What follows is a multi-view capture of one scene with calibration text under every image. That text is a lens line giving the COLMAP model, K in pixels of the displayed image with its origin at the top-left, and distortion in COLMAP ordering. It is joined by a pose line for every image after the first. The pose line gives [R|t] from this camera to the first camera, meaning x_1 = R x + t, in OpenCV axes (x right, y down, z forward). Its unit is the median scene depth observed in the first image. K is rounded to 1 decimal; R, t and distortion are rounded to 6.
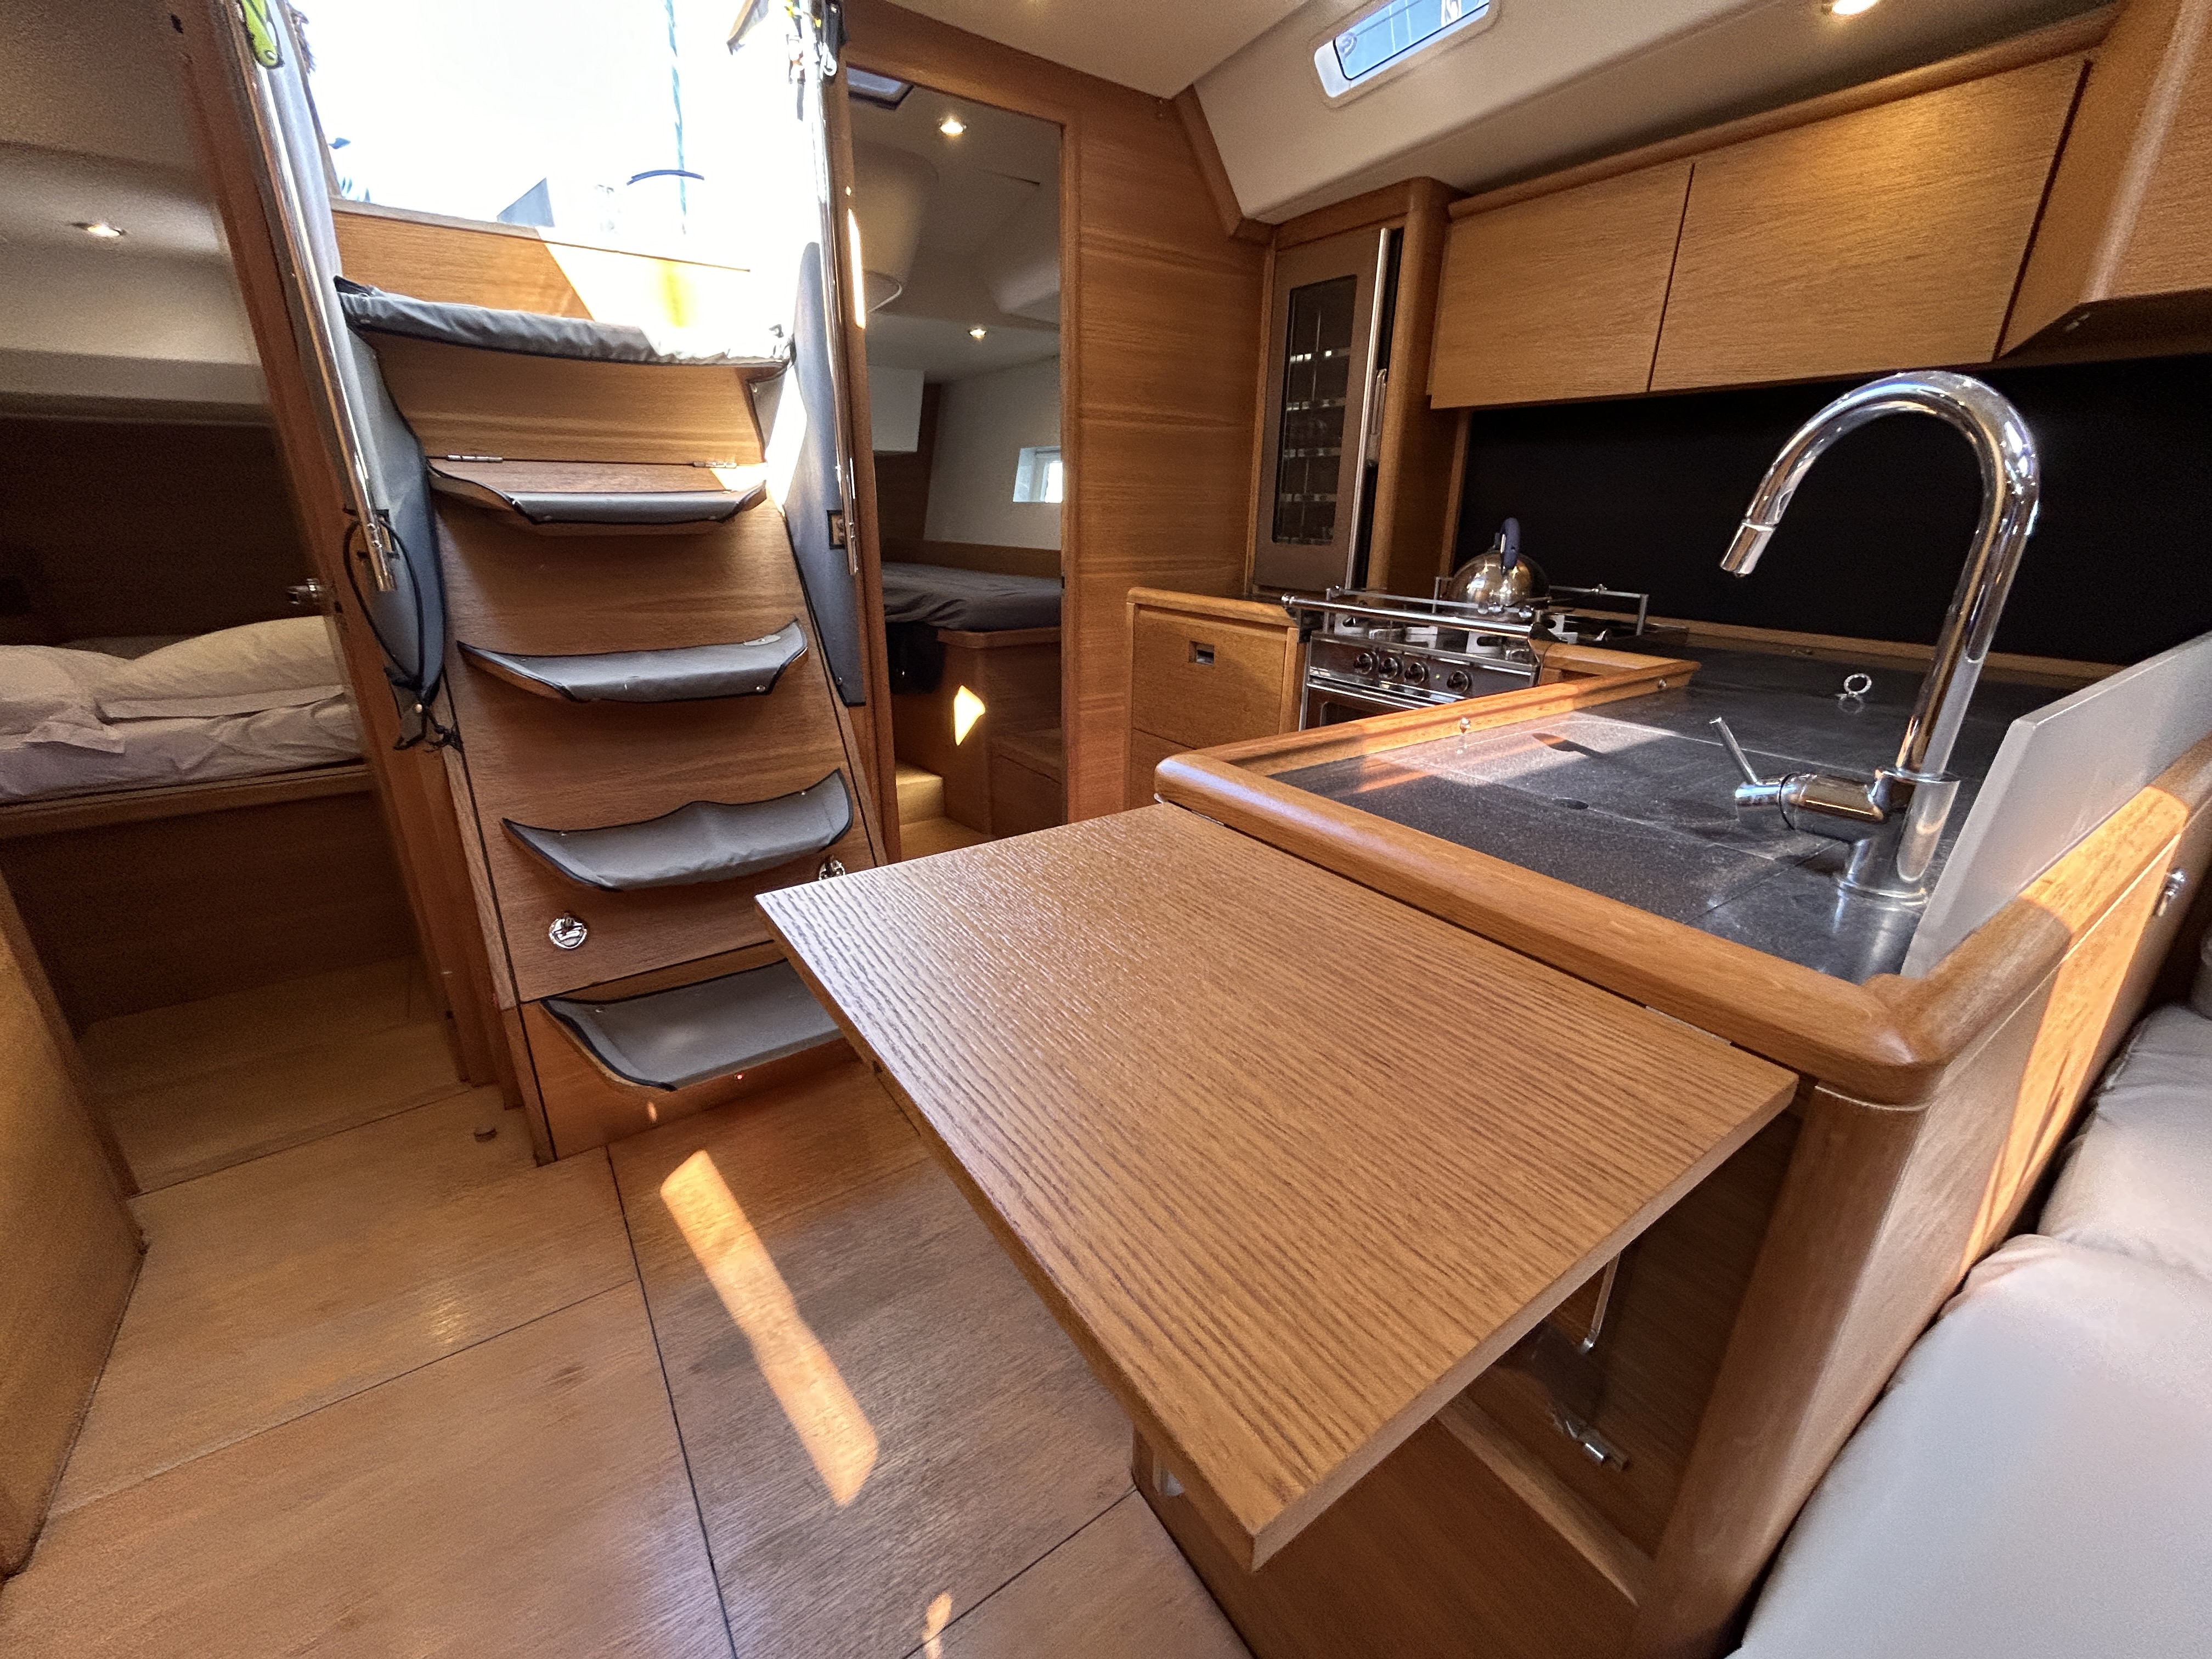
lens RADIAL K [[900.8, 0, 1106.0], [0, 900.8, 829.5], [0, 0, 1]] dist [0.002192, 0.001063]
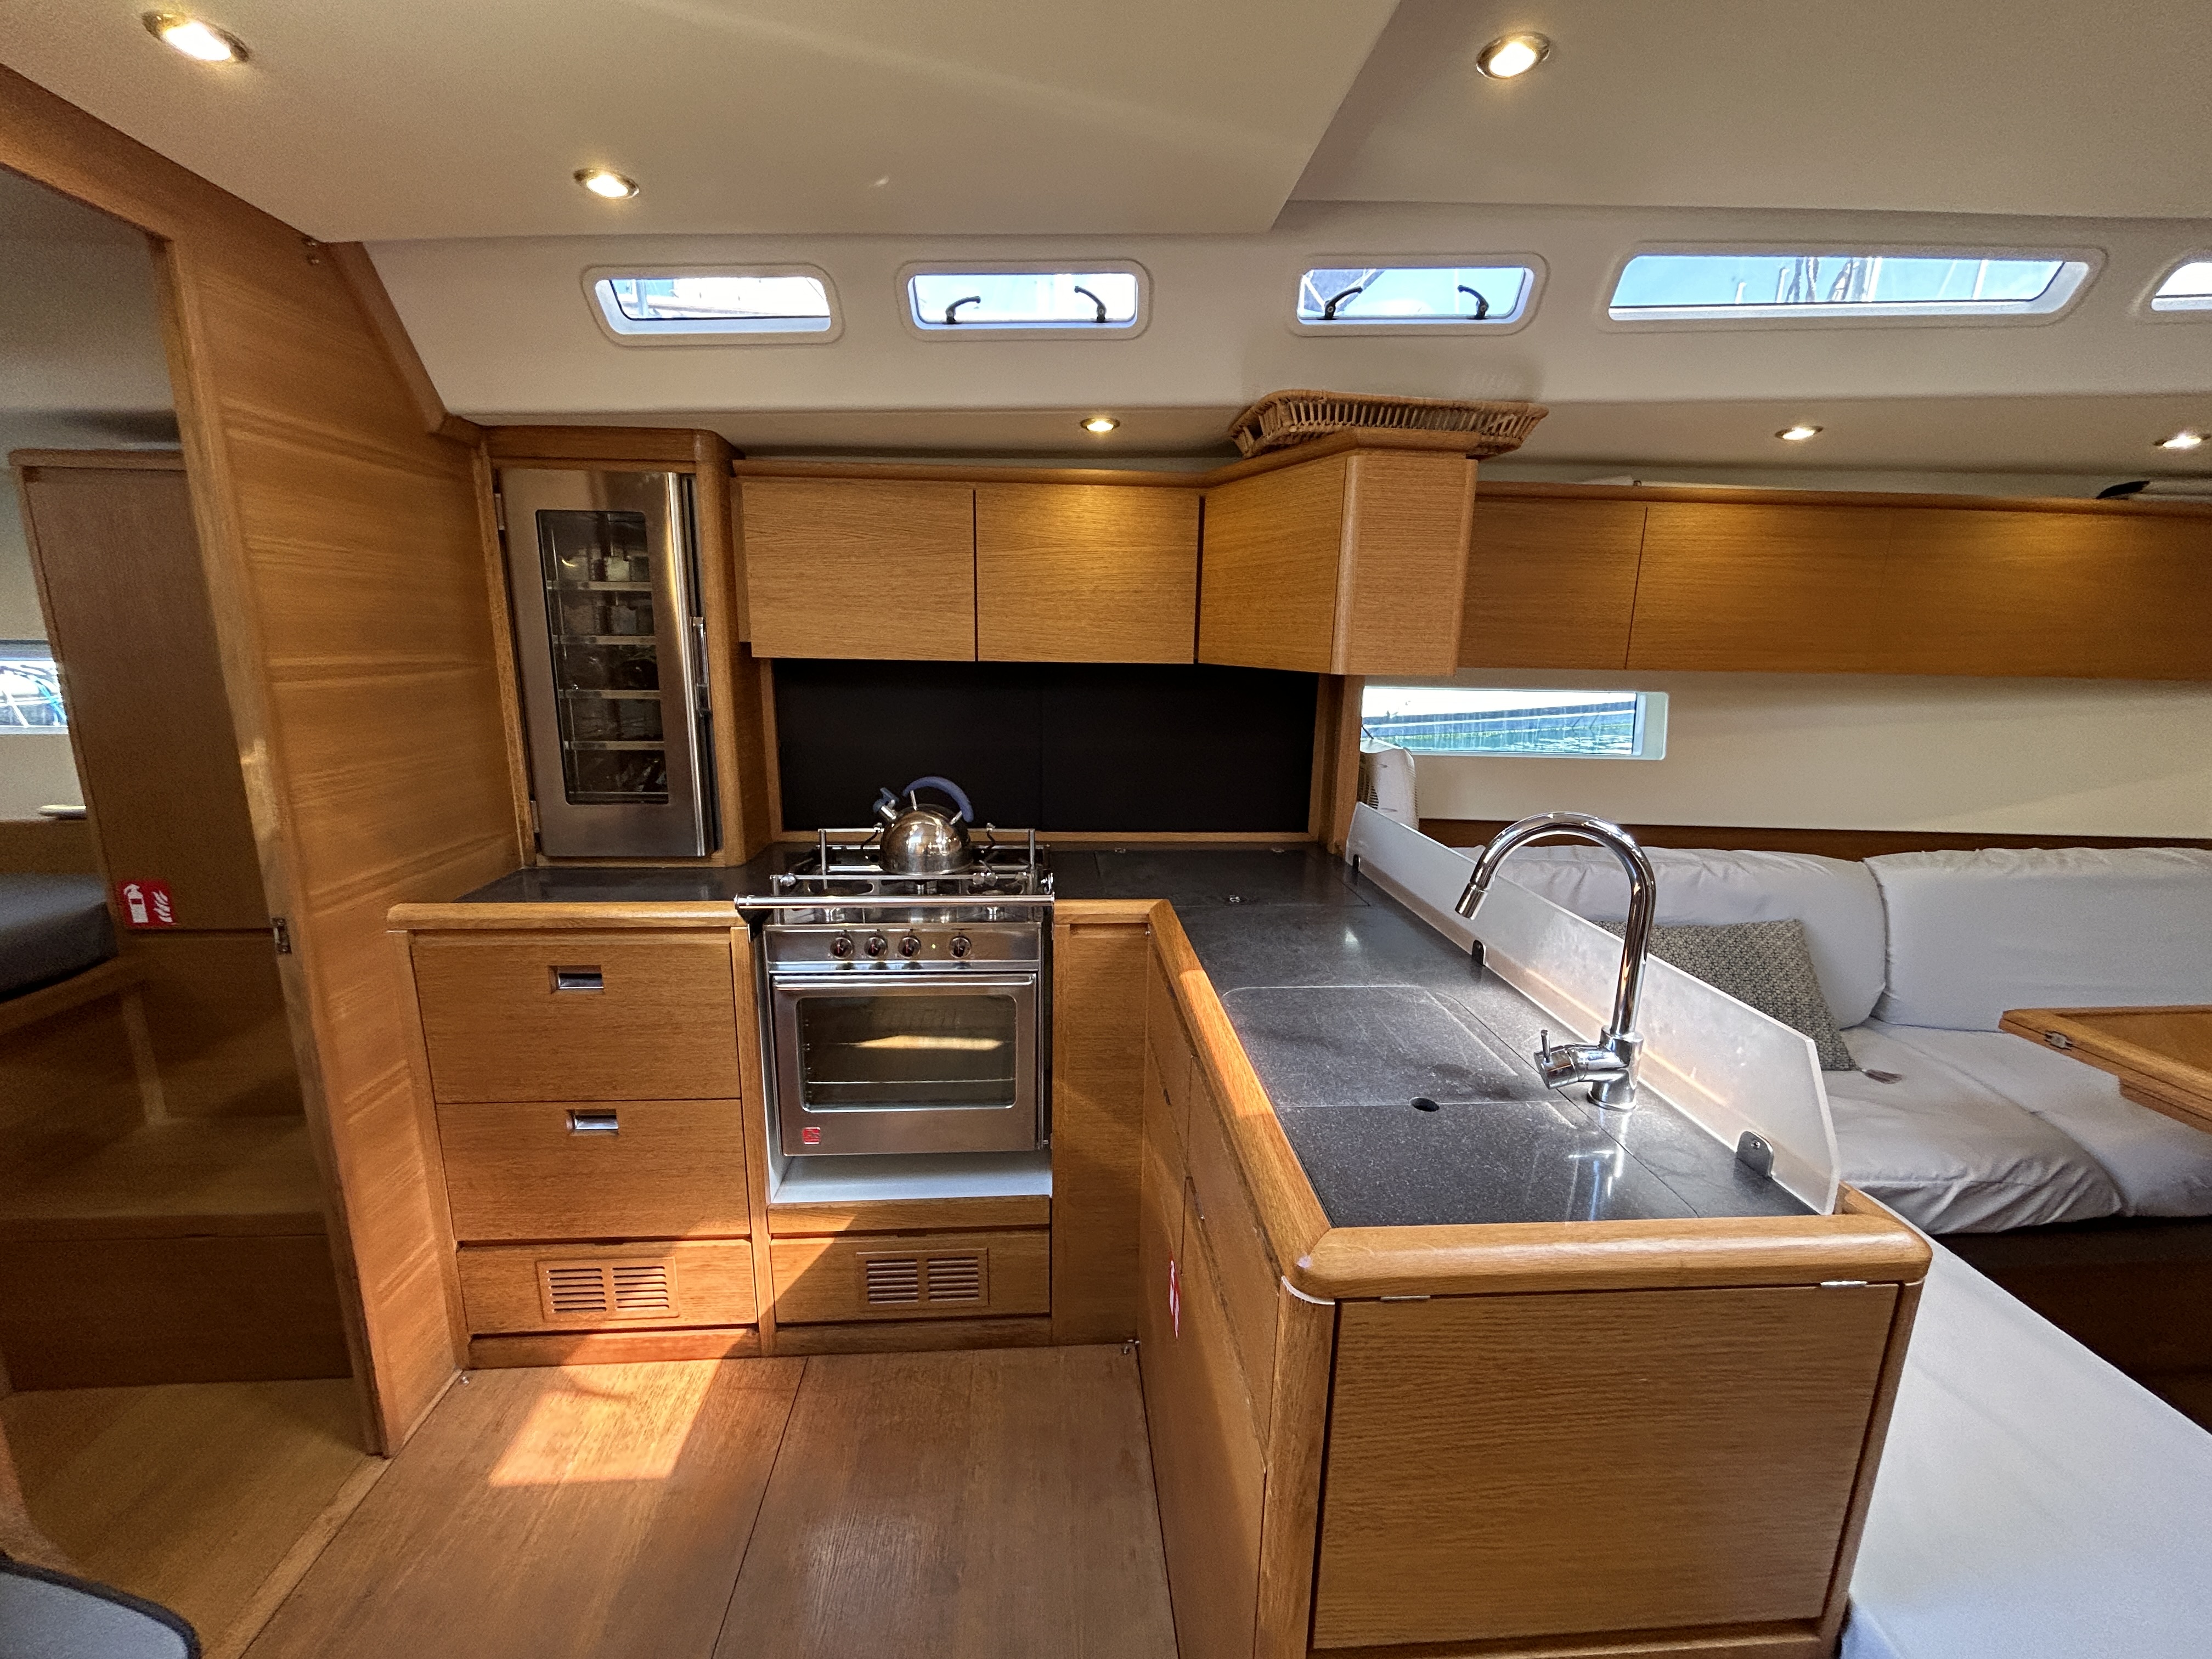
lens RADIAL K [[900.8, 0, 1106.0], [0, 900.8, 829.5], [0, 0, 1]] dist [0.002192, 0.001063]
pose [[0.515775, -0.184514, 0.836618, -0.272444], [0.285492, 0.957734, 0.035220, -0.219079], [-0.807756, 0.220682, 0.546653, 0.221623]]
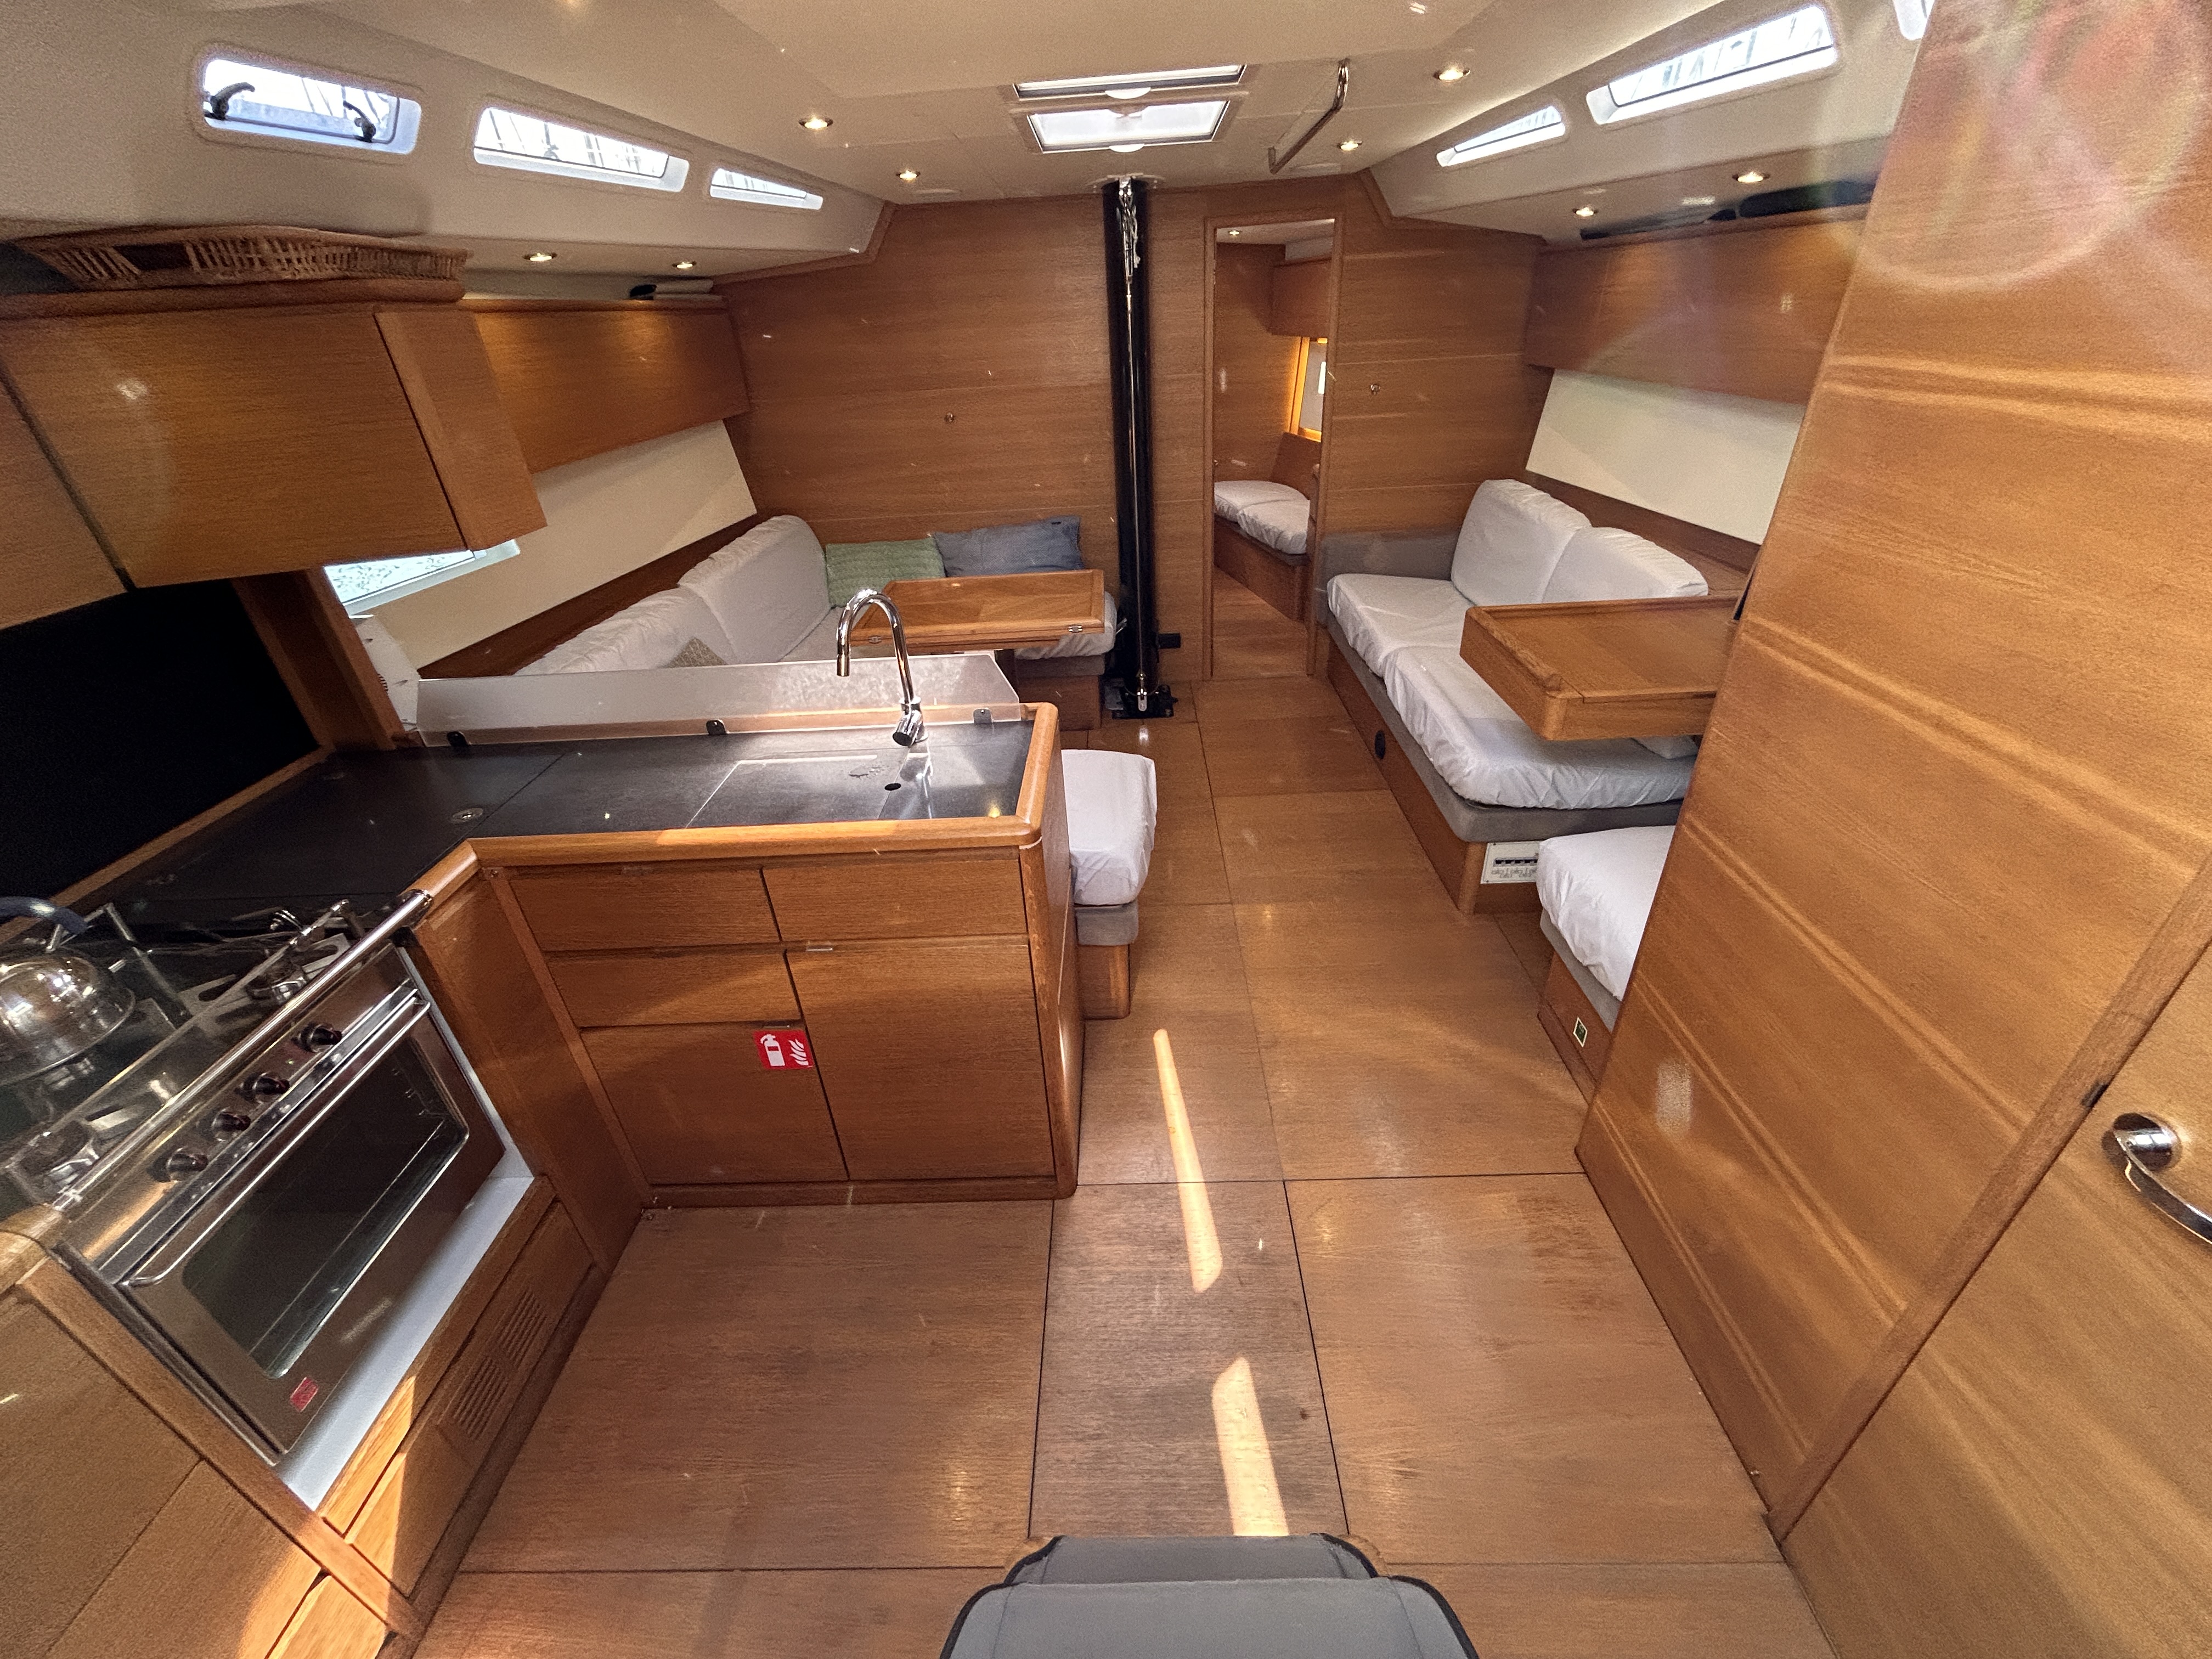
lens RADIAL K [[900.8, 0, 1106.0], [0, 900.8, 829.5], [0, 0, 1]] dist [0.002192, 0.001063]
pose [[-0.810999, -0.268180, 0.519962, -0.393508], [0.243746, 0.653061, 0.717007, -0.522424], [-0.531854, 0.708230, -0.464264, 0.687405]]
